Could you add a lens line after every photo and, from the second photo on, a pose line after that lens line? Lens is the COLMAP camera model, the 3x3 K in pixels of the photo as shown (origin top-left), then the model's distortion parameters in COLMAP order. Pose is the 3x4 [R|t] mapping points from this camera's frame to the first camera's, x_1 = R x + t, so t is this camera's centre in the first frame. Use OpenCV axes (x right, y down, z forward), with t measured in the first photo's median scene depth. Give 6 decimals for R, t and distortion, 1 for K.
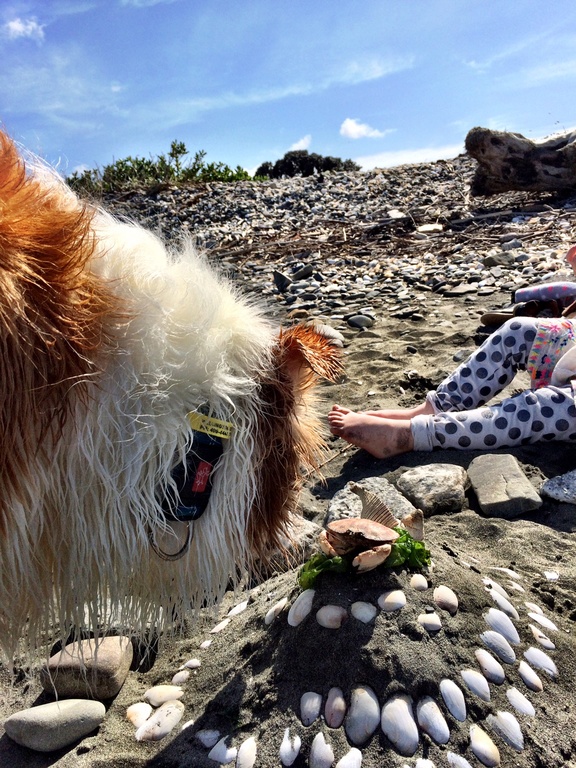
lens RADIAL K [[651.4, 0, 287.4], [0, 651.4, 384.8], [0, 0, 1]] dist [0.033003, -0.005515]
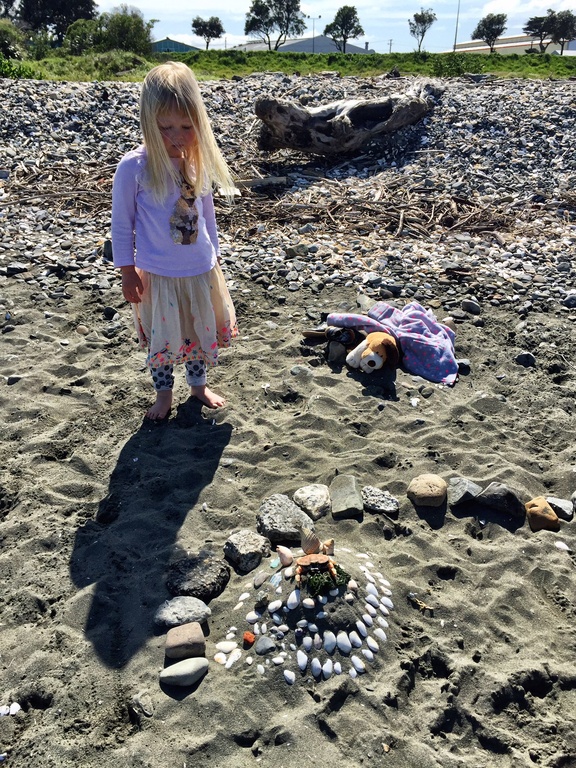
lens RADIAL K [[647.4, 0, 289.0], [0, 647.4, 382.9], [0, 0, 1]] dist [0.062193, 0.002530]
pose [[0.926558, -0.069513, 0.369674, -0.126616], [-0.010762, 0.977475, 0.210778, -0.141210], [-0.375999, -0.199277, 0.904938, -0.142714]]
